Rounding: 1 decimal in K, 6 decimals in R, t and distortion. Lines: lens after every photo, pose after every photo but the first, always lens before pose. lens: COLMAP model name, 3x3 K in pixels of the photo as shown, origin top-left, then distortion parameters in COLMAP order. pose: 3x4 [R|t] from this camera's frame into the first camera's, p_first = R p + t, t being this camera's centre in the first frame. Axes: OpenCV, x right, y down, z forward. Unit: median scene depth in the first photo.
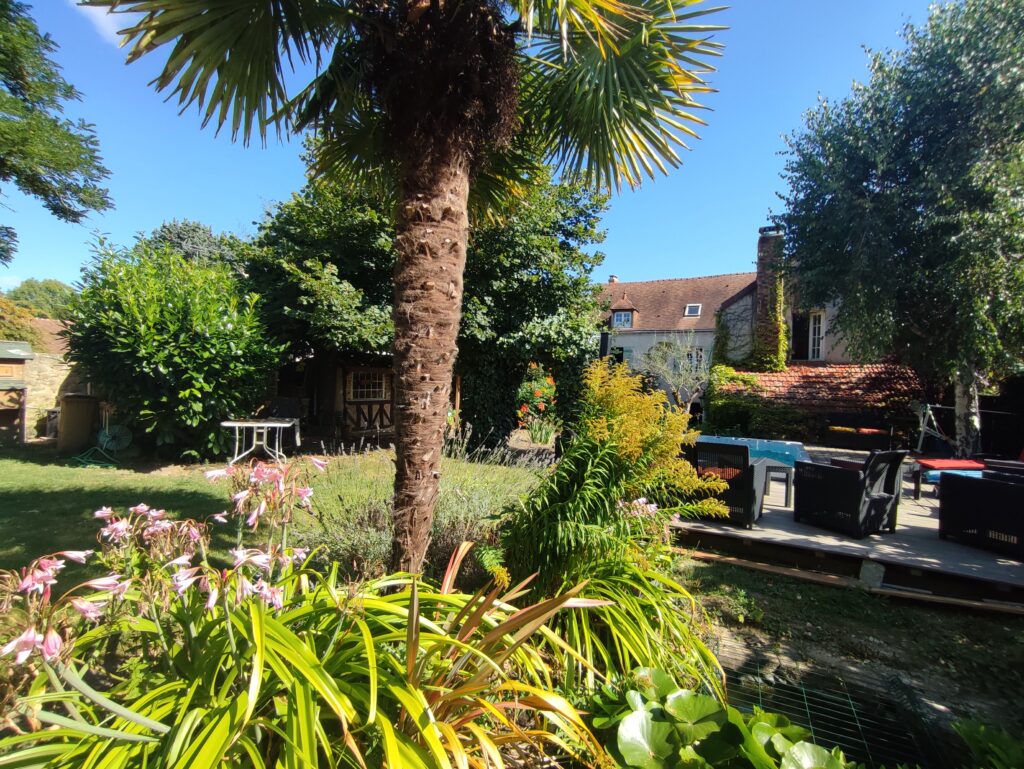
lens RADIAL K [[469.8, 0, 518.4], [0, 469.8, 382.1], [0, 0, 1]] dist [-0.003672, -0.000025]
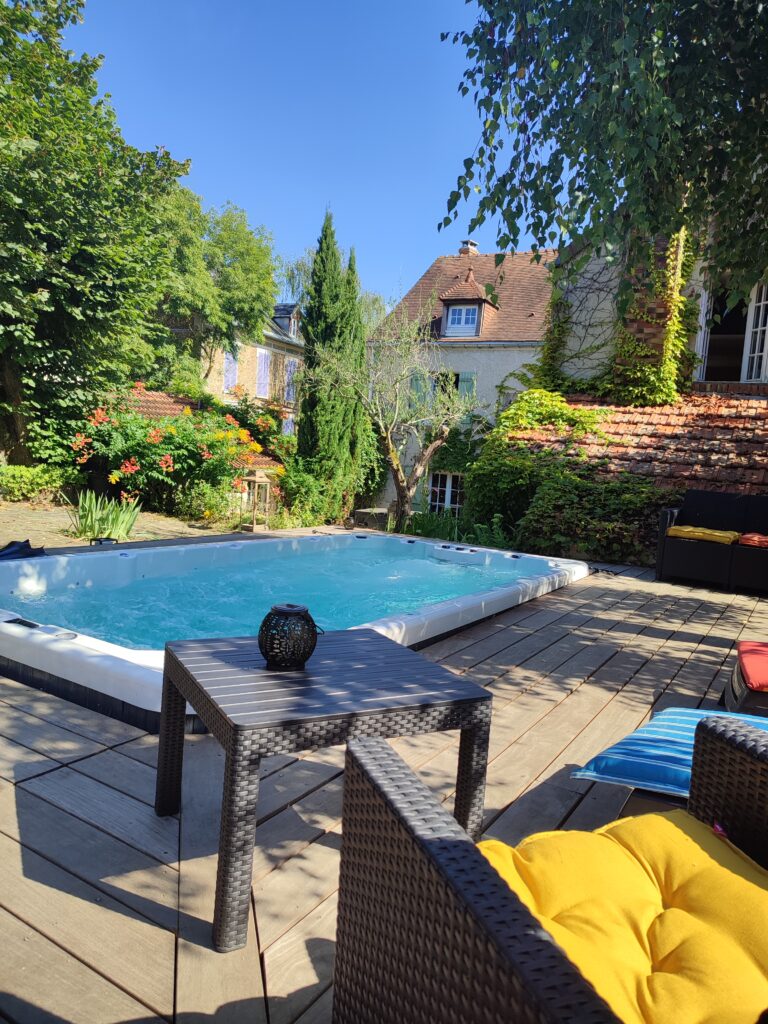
lens RADIAL K [[736.3, 0, 383.7], [0, 736.3, 513.5], [0, 0, 1]] dist [0.033031, -0.039457]
pose [[0.998159, 0.045203, -0.040446, 0.339201], [-0.041705, 0.995635, 0.083502, 0.033155], [0.044044, -0.081662, 0.995686, 0.296002]]
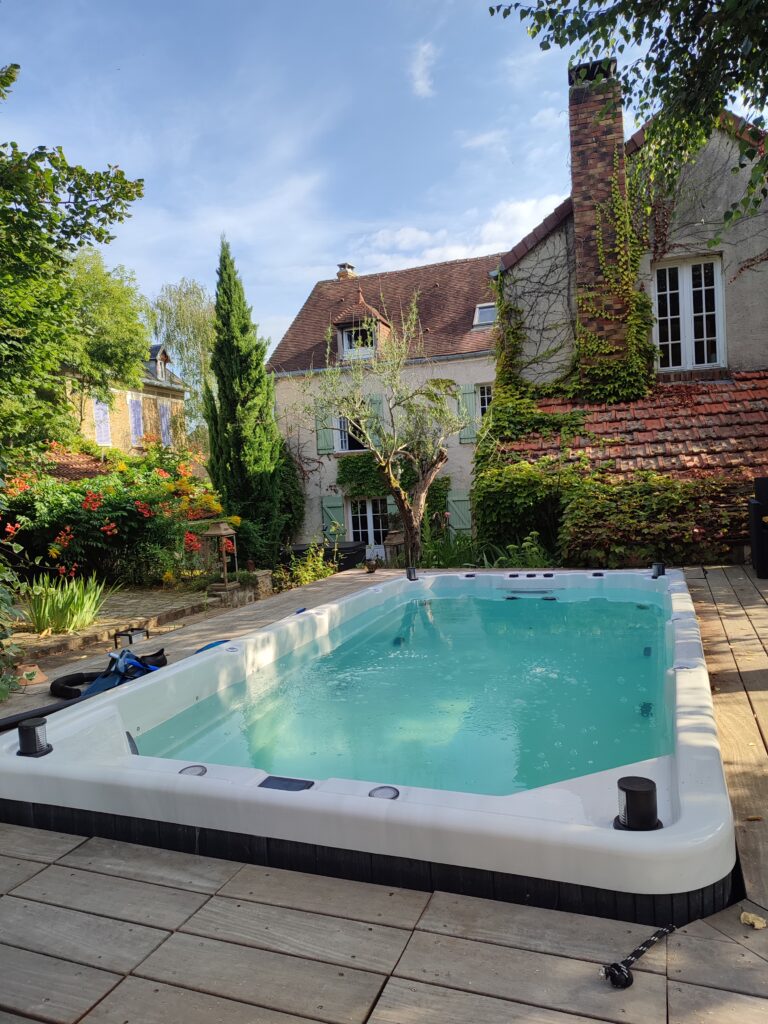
lens RADIAL K [[736.3, 0, 384.0], [0, 736.3, 513.1], [0, 0, 1]] dist [0.033031, -0.039457]
pose [[0.985703, -0.096900, 0.137842, 0.227832], [0.090457, 0.994527, 0.052280, 0.026742], [-0.142153, -0.039064, 0.989074, 0.355578]]
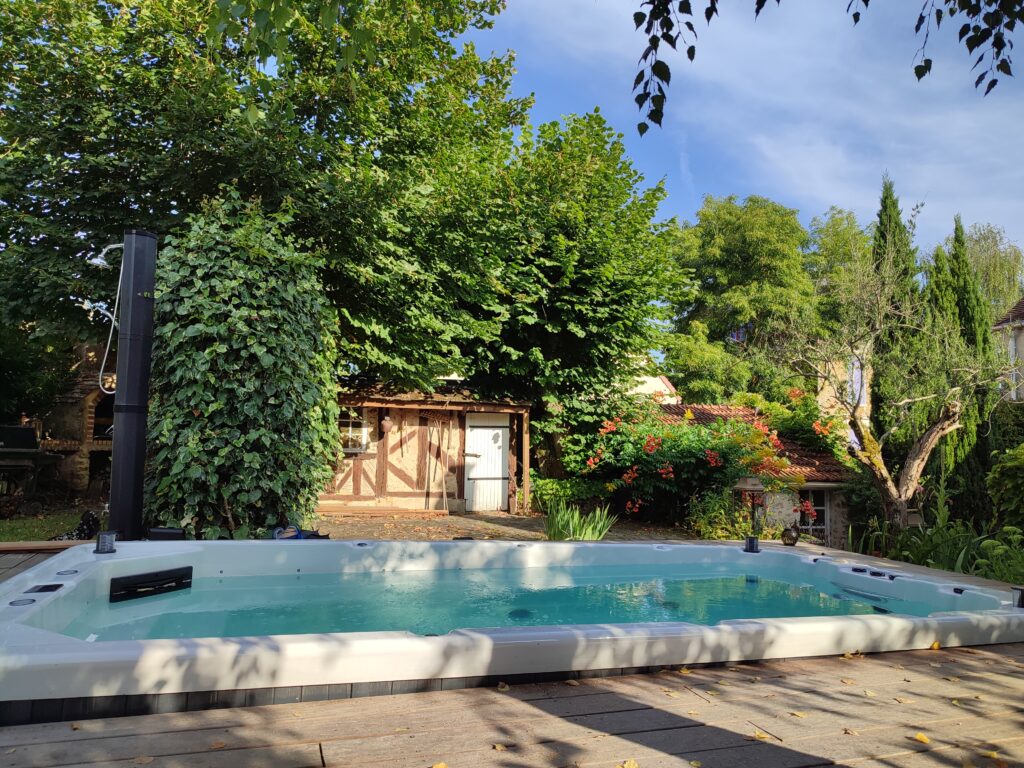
lens RADIAL K [[736.3, 0, 511.5], [0, 736.3, 377.5], [0, 0, 1]] dist [0.033031, -0.039457]
pose [[0.729107, -0.072277, -0.680572, 0.475671], [-0.012254, 0.992870, -0.118571, 0.051465], [0.684290, 0.094791, 0.723023, 0.437987]]
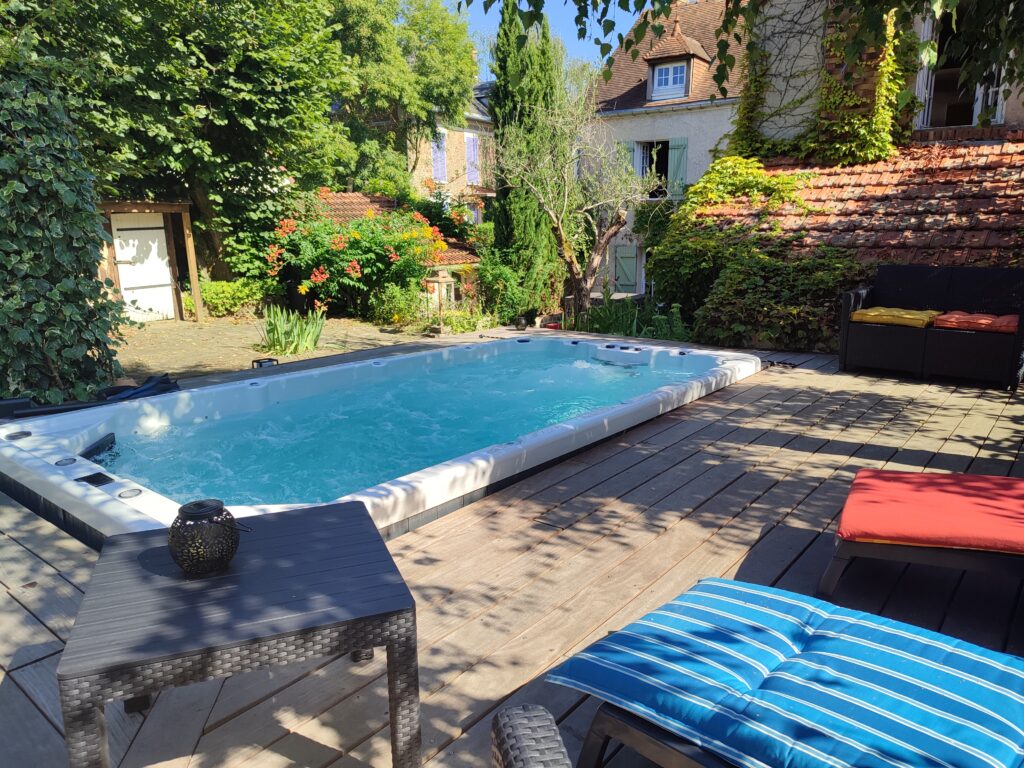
lens RADIAL K [[736.3, 0, 511.5], [0, 736.3, 388.9], [0, 0, 1]] dist [0.033031, -0.039457]
pose [[0.982993, -0.002037, -0.183633, 0.385316], [0.041127, 0.976982, 0.209320, 0.021641], [0.178980, -0.213313, 0.960450, 0.323836]]
